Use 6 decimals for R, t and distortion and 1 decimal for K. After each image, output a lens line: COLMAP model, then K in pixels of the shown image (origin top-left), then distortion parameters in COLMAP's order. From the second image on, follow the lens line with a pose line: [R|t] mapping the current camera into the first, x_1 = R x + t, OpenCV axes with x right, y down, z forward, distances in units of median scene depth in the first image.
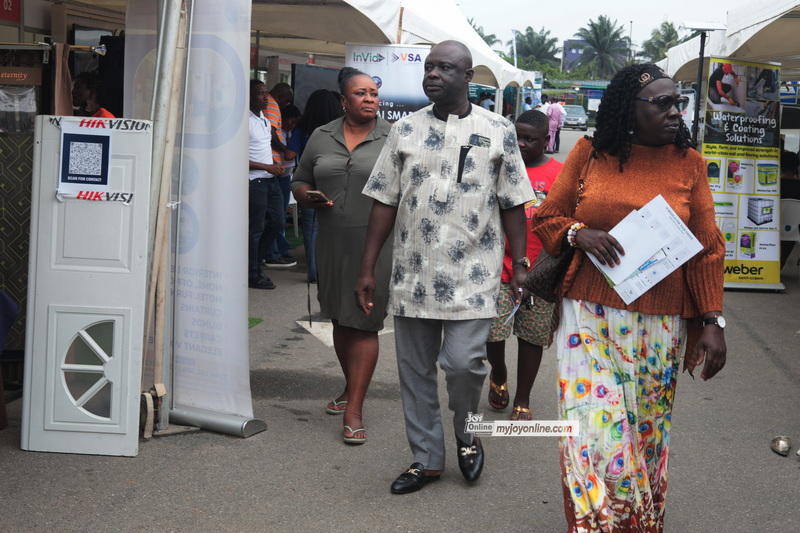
lens RADIAL K [[1162.4, 0, 395.3], [0, 1162.4, 269.5], [0, 0, 1]] dist [0.010151, 0.000000]
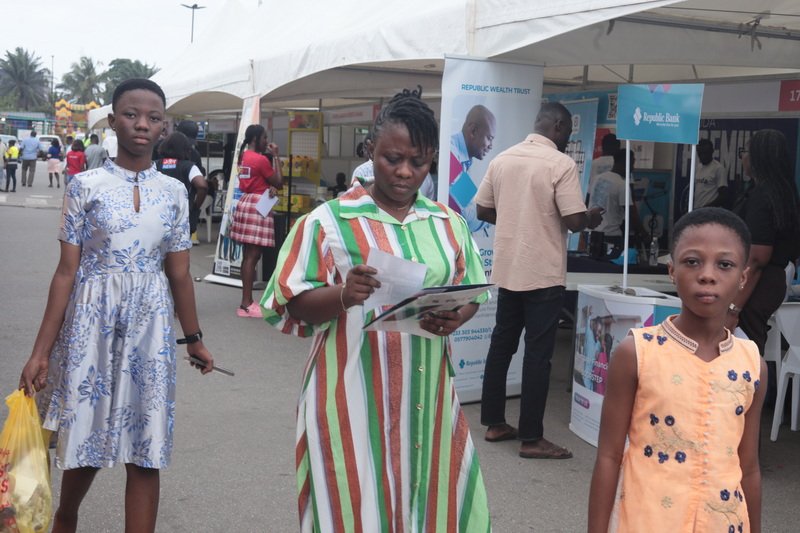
lens RADIAL K [[1162.4, 0, 402.5], [0, 1162.4, 266.4], [0, 0, 1]] dist [0.010151, 0.000000]
pose [[0.881466, -0.034773, 0.470966, -0.225910], [0.048835, 0.998651, -0.017666, 0.097609], [-0.469716, 0.038572, 0.881974, -0.698751]]
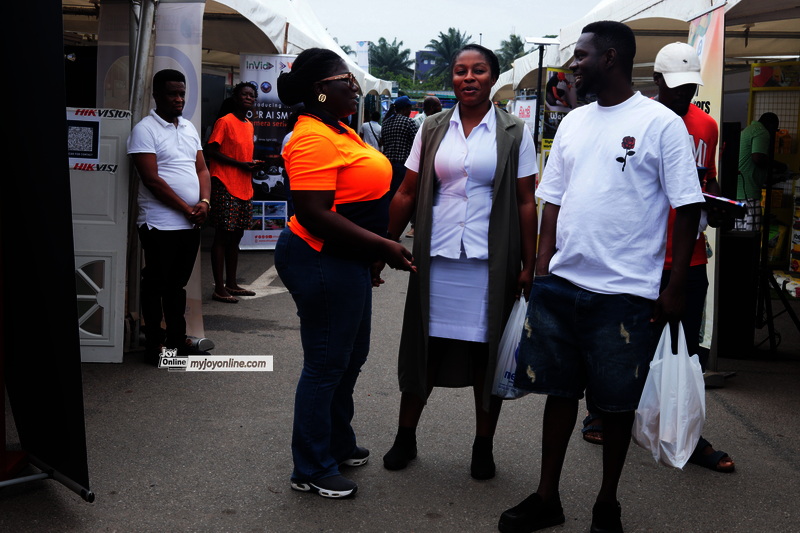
lens RADIAL K [[1162.4, 0, 397.1], [0, 1162.4, 270.8], [0, 0, 1]] dist [0.010151, 0.000000]
pose [[0.992060, -0.016594, 0.124665, -0.034665], [0.017561, 0.999824, -0.006657, 0.032117], [-0.124532, 0.008793, 0.992177, -0.164867]]
